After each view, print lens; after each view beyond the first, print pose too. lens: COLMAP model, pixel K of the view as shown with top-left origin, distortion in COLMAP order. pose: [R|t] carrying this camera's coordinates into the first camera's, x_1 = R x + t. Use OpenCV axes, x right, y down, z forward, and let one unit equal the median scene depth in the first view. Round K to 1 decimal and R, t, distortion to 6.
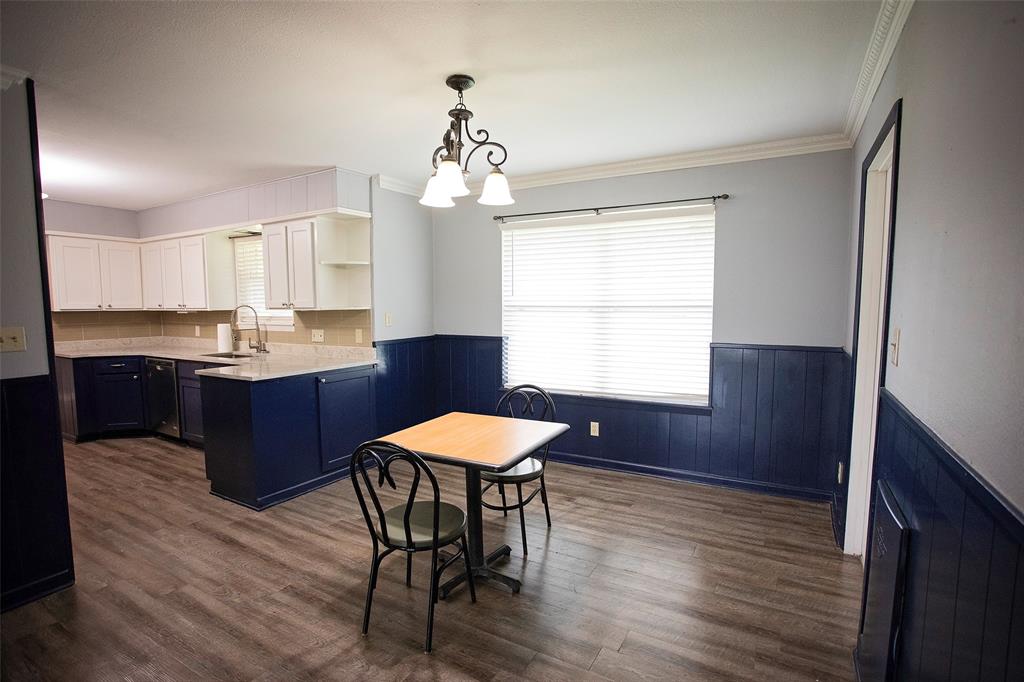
lens RADIAL K [[495.1, 0, 514.8], [0, 495.1, 345.5], [0, 0, 1]] dist [-0.081290, 0.038316]
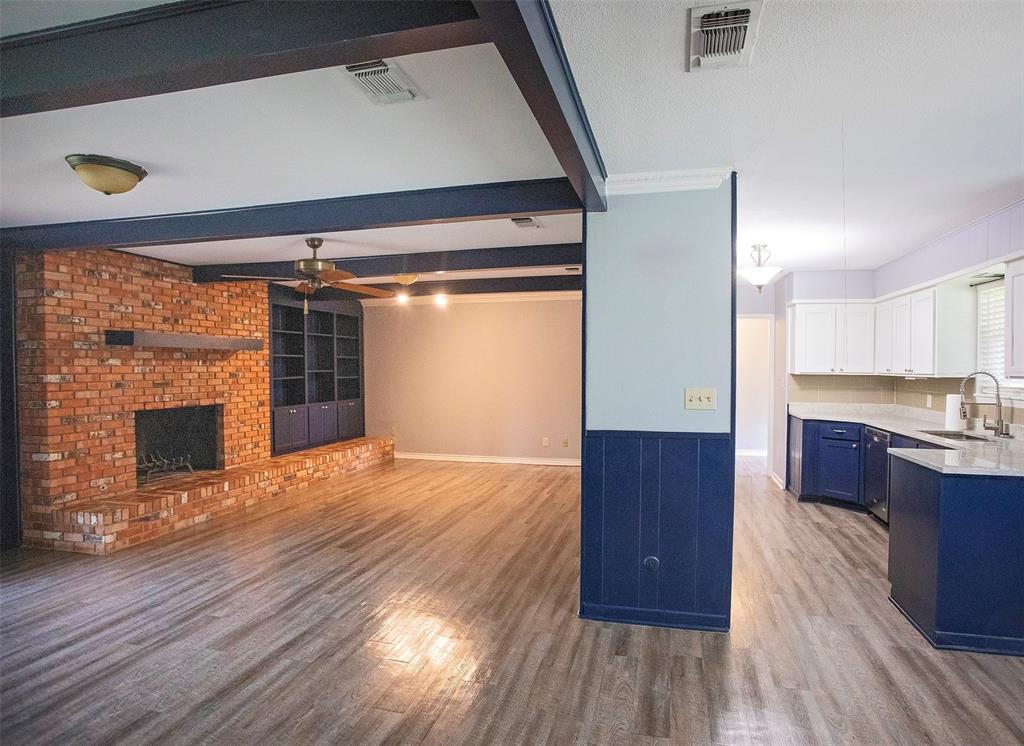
lens RADIAL K [[553.8, 0, 541.5], [0, 553.8, 378.3], [0, 0, 1]] dist [-0.068859, 0.028647]
pose [[0.283180, 0.024651, -0.958750, 0.057465], [-0.088065, 0.996115, -0.000399, -0.013032], [0.955015, 0.084545, 0.284251, 0.114096]]
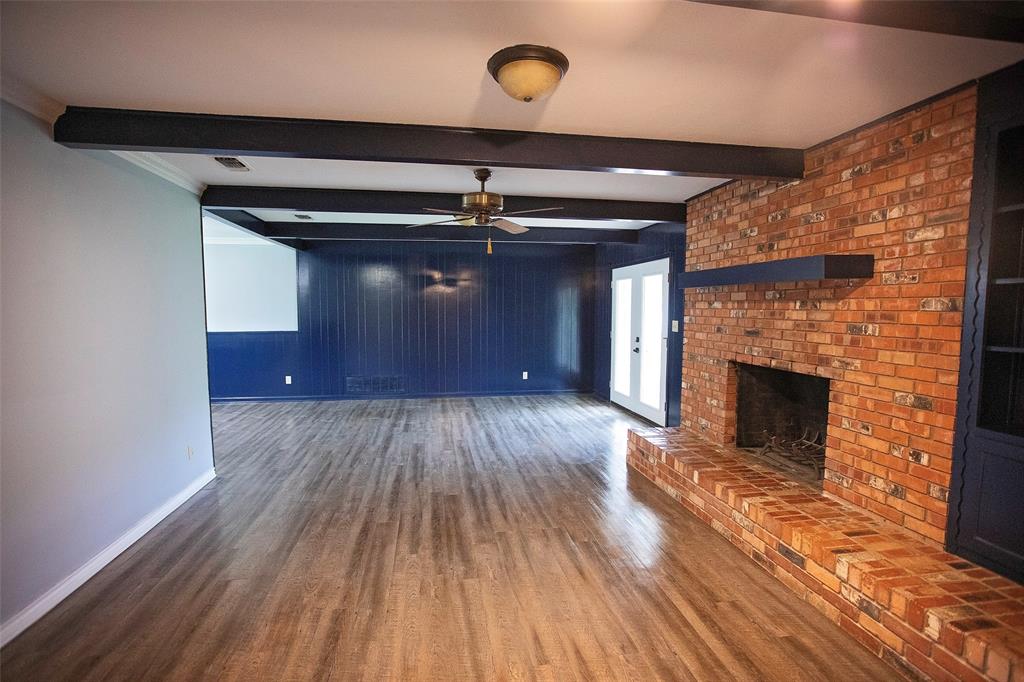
lens RADIAL K [[495.1, 0, 514.8], [0, 495.1, 345.5], [0, 0, 1]] dist [-0.081290, 0.038316]
pose [[-0.631984, -0.056813, 0.772896, -1.573749], [0.071712, 0.988743, 0.131317, -0.042056], [-0.771656, 0.138417, -0.620796, 0.461591]]
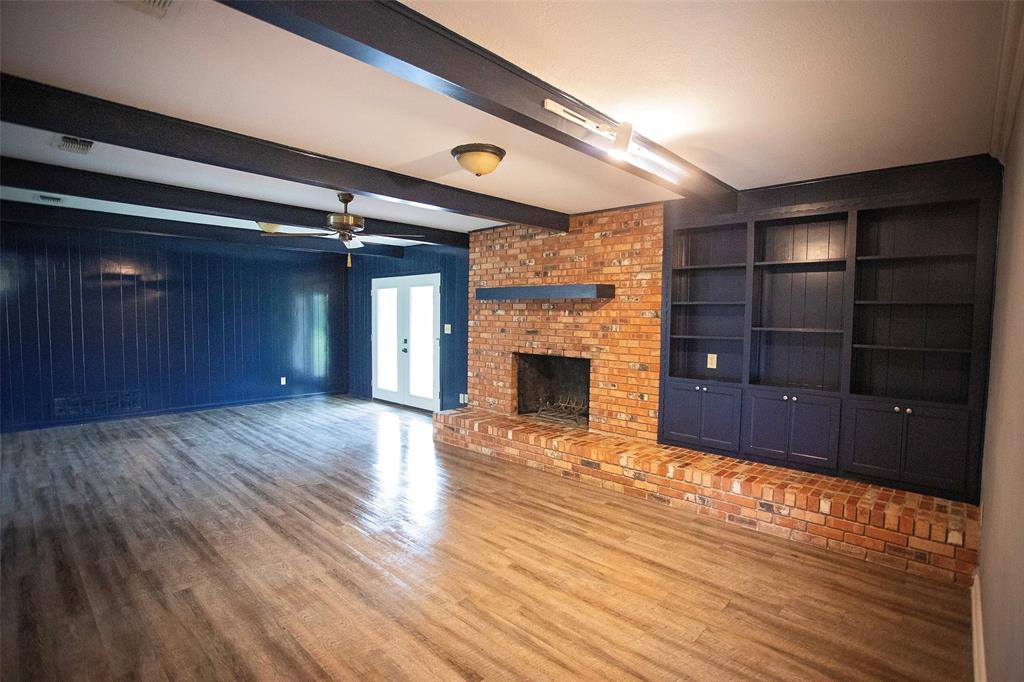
lens RADIAL K [[495.1, 0, 514.8], [0, 495.1, 345.5], [0, 0, 1]] dist [-0.081290, 0.038316]
pose [[-0.972852, -0.021998, 0.230380, -1.438214], [0.013071, 0.988660, 0.149603, -0.073484], [-0.231058, 0.148553, -0.961532, 0.795596]]
